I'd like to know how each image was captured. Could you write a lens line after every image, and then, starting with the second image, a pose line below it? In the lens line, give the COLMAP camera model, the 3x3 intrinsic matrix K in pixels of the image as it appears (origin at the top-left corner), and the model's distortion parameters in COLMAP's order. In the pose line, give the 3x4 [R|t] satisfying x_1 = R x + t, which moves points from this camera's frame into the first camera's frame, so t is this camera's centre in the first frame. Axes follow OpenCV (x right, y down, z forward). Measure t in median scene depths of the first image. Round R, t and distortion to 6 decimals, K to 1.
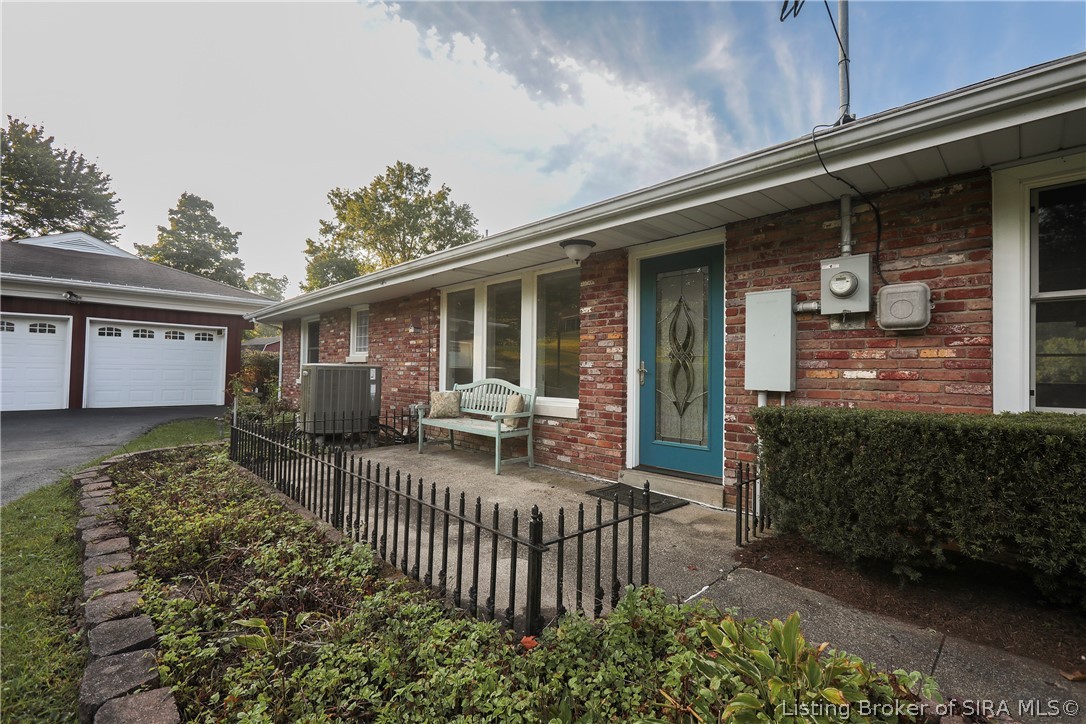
lens RADIAL K [[497.1, 0, 541.8], [0, 497.1, 363.2], [0, 0, 1]] dist [0.009758, -0.000684]
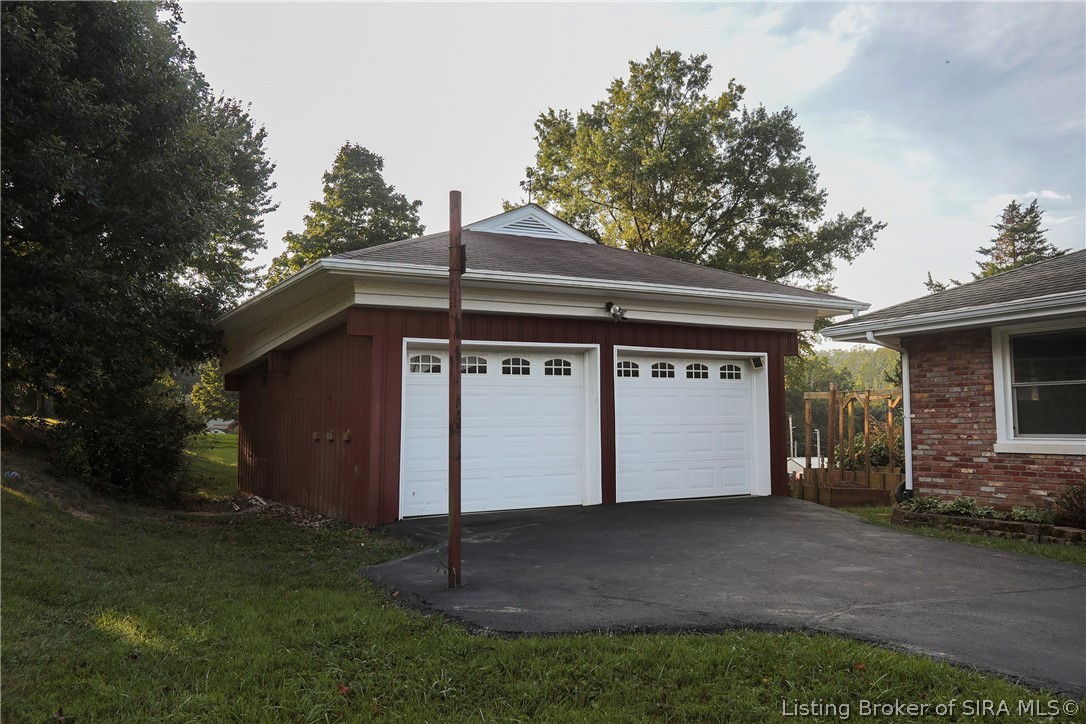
lens RADIAL K [[920.1, 0, 549.5], [0, 920.1, 357.7], [0, 0, 1]] dist [0.043783, -0.015879]
pose [[0.967150, -0.046961, -0.249829, -0.716741], [0.032906, 0.997647, -0.060141, -0.015717], [0.252066, 0.049944, 0.966420, -0.055094]]
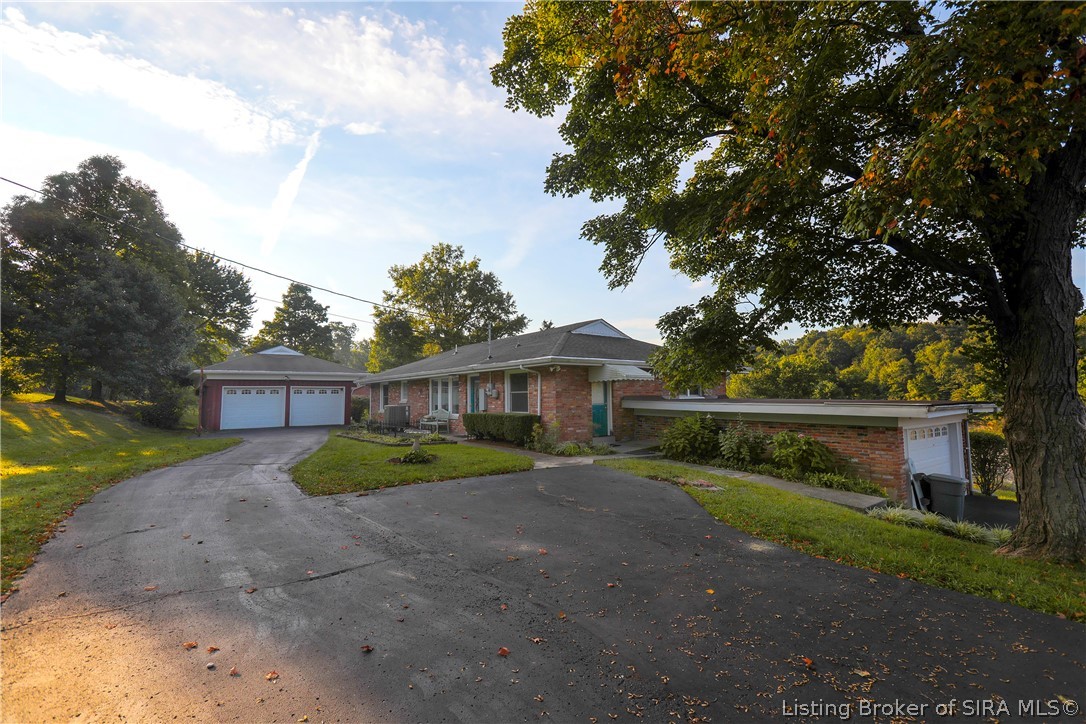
lens RADIAL K [[497.1, 0, 544.3], [0, 497.1, 364.0], [0, 0, 1]] dist [0.009758, -0.000684]
pose [[0.994003, -0.037383, -0.102760, 0.483998], [0.032040, 0.998072, -0.053160, -0.034900], [0.104549, 0.049549, 0.993285, -1.150993]]
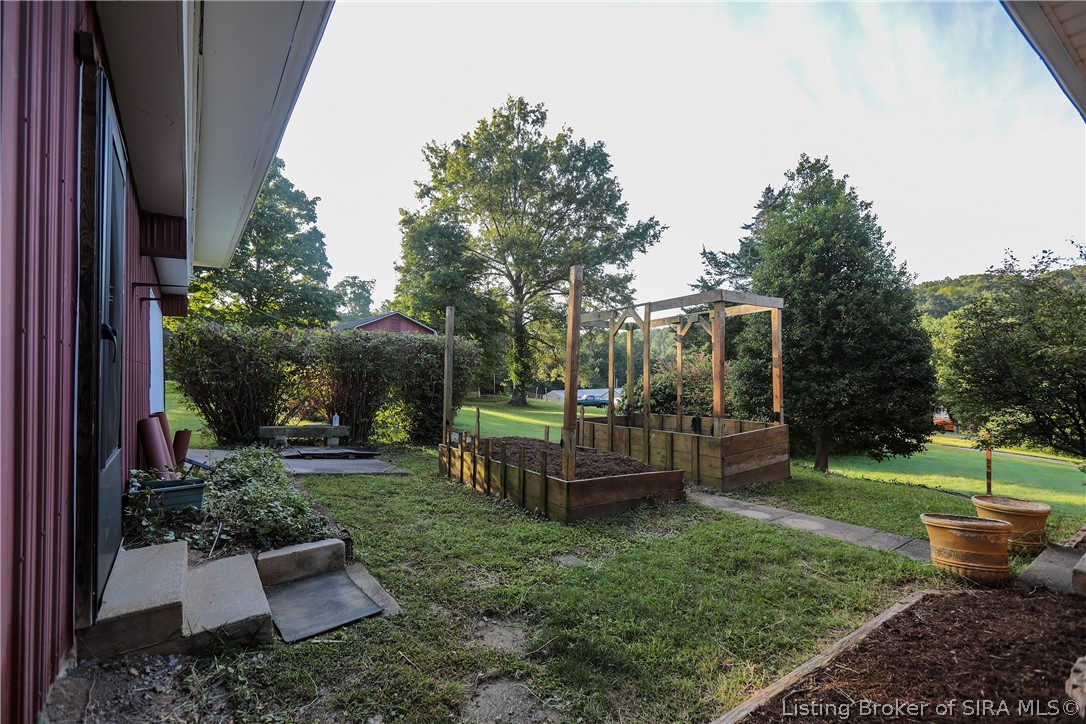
lens RADIAL K [[497.1, 0, 540.2], [0, 497.1, 364.1], [0, 0, 1]] dist [0.009758, -0.000684]
pose [[0.987001, -0.042066, -0.155114, -0.617775], [0.042785, 0.999083, 0.001296, 0.026437], [0.154917, -0.007915, 0.987896, 1.125875]]
